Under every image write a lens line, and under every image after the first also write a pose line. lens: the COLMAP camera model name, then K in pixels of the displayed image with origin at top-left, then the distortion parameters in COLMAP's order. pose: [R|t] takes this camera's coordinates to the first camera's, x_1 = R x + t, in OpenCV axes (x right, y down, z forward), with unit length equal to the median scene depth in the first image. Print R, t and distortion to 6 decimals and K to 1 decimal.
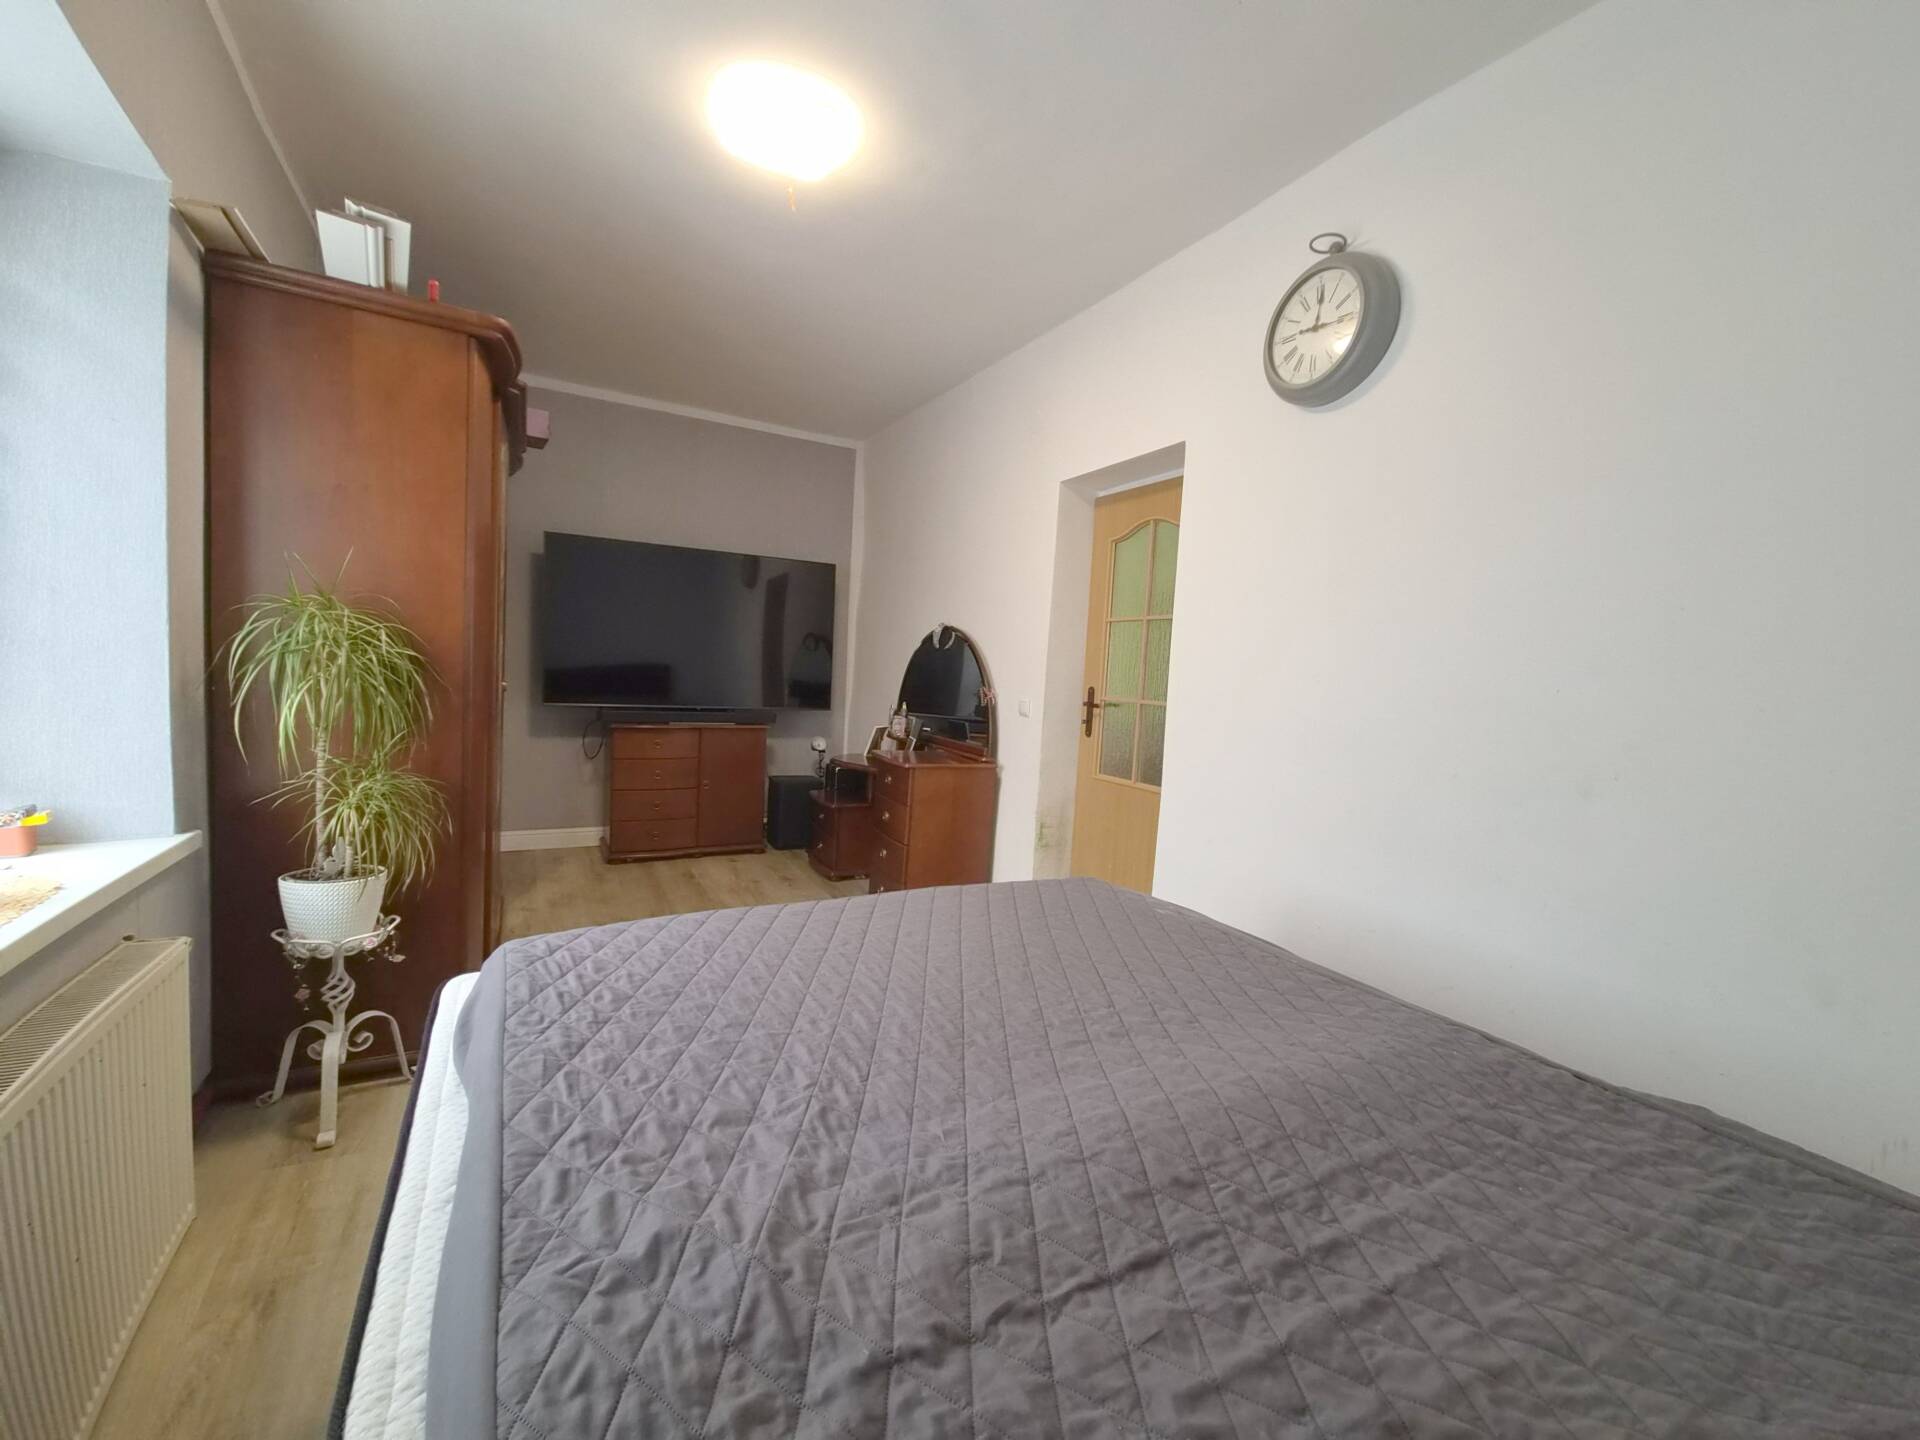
lens RADIAL K [[778.2, 0, 964.2], [0, 778.2, 719.2], [0, 0, 1]] dist [0.011402, -0.005735]
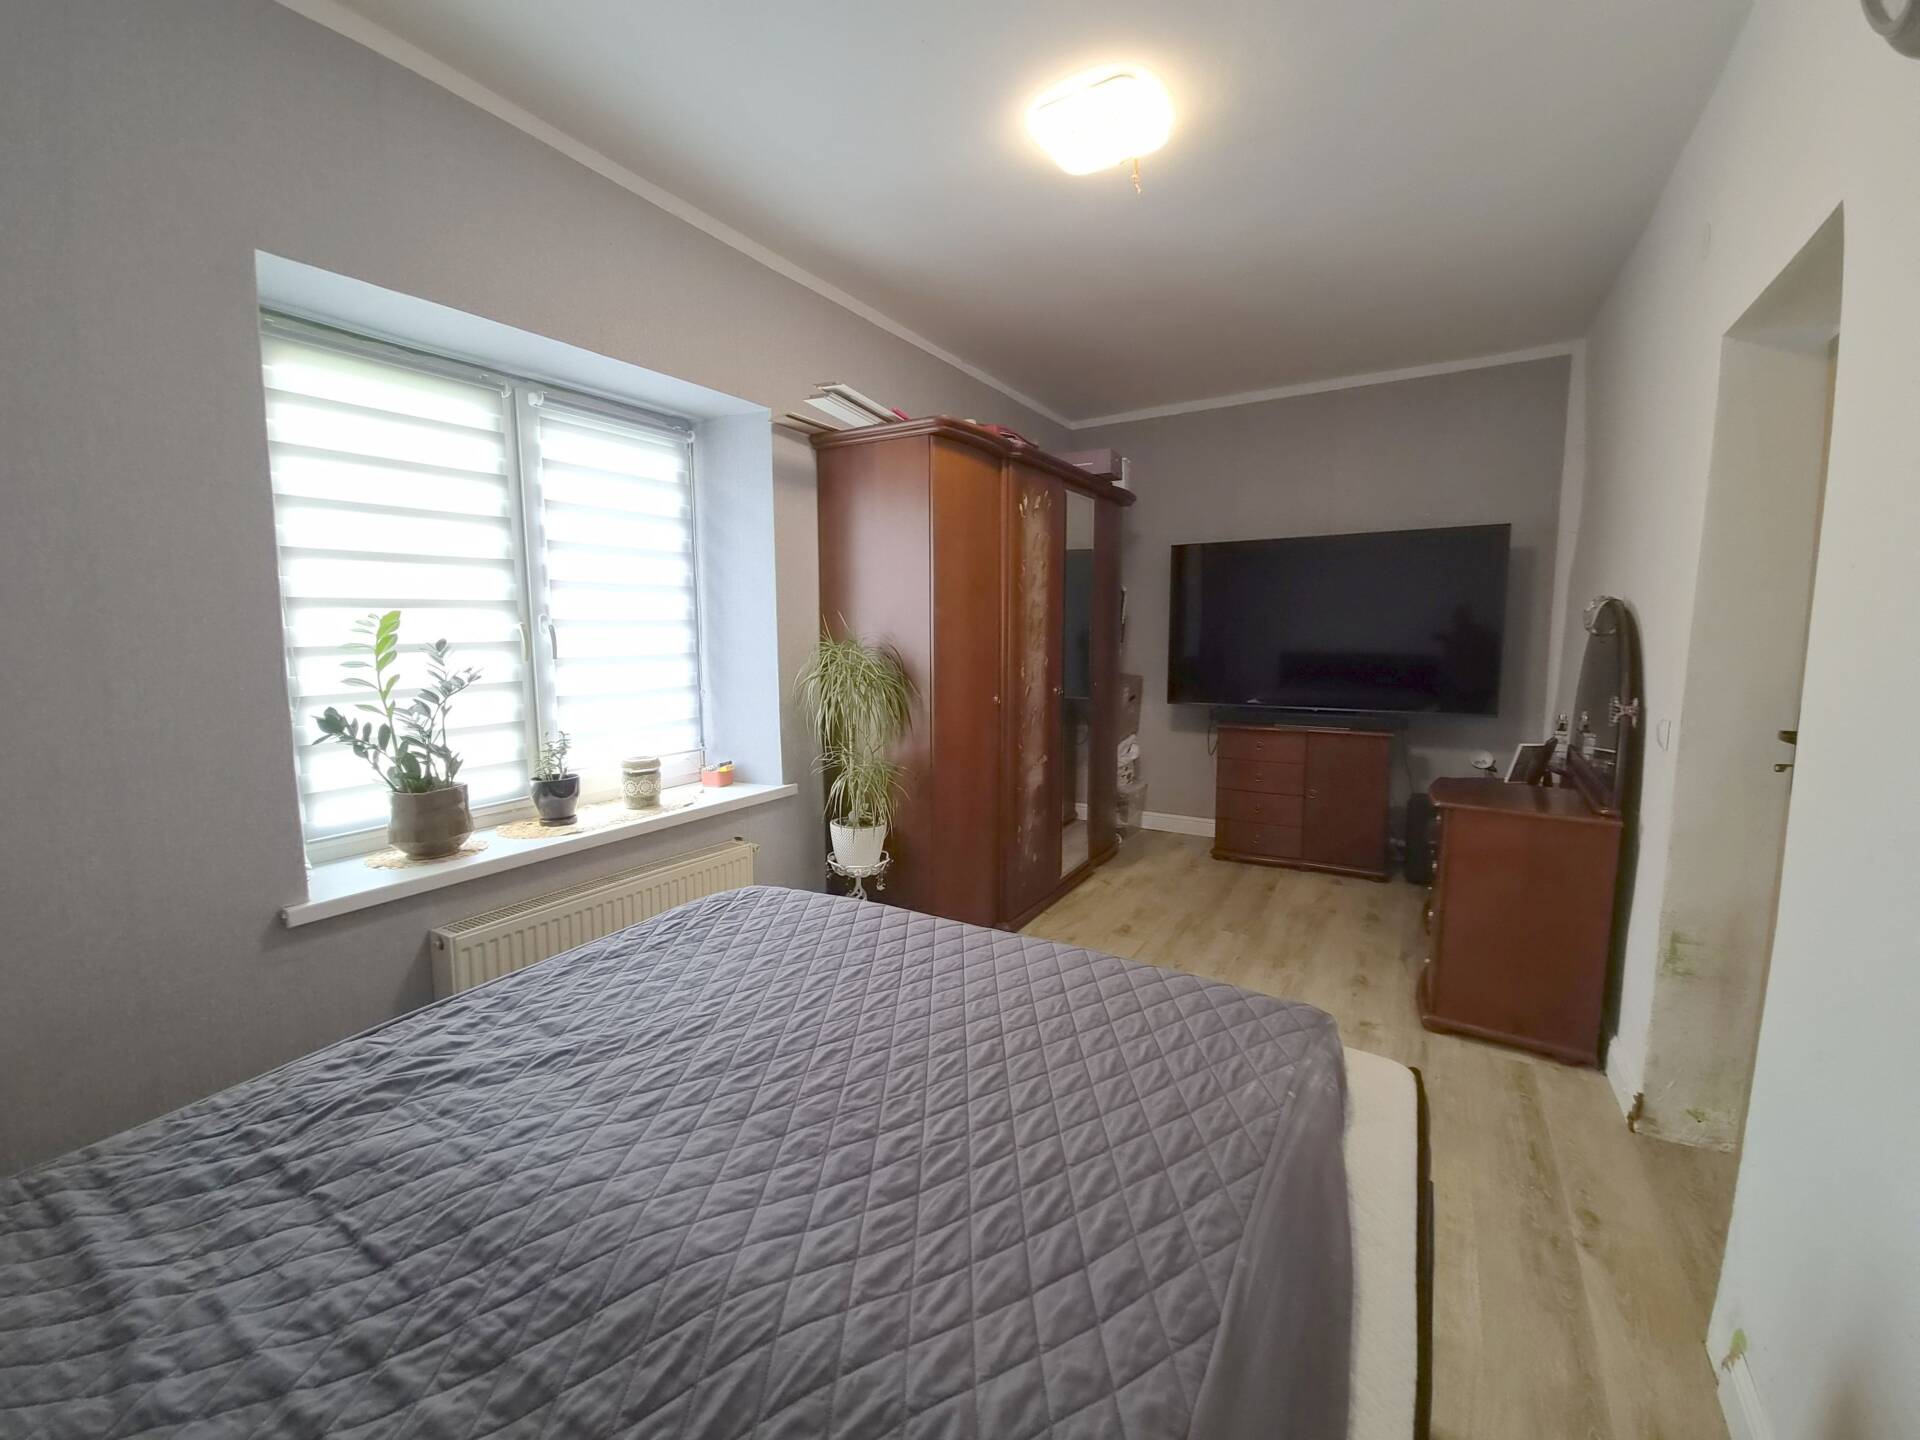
lens RADIAL K [[778.2, 0, 964.2], [0, 778.2, 719.2], [0, 0, 1]] dist [0.011402, -0.005735]
pose [[0.495405, 0.043597, -0.867567, 0.344623], [-0.026204, 0.999035, 0.035240, -0.034655], [0.868267, 0.005276, 0.496070, 0.247752]]
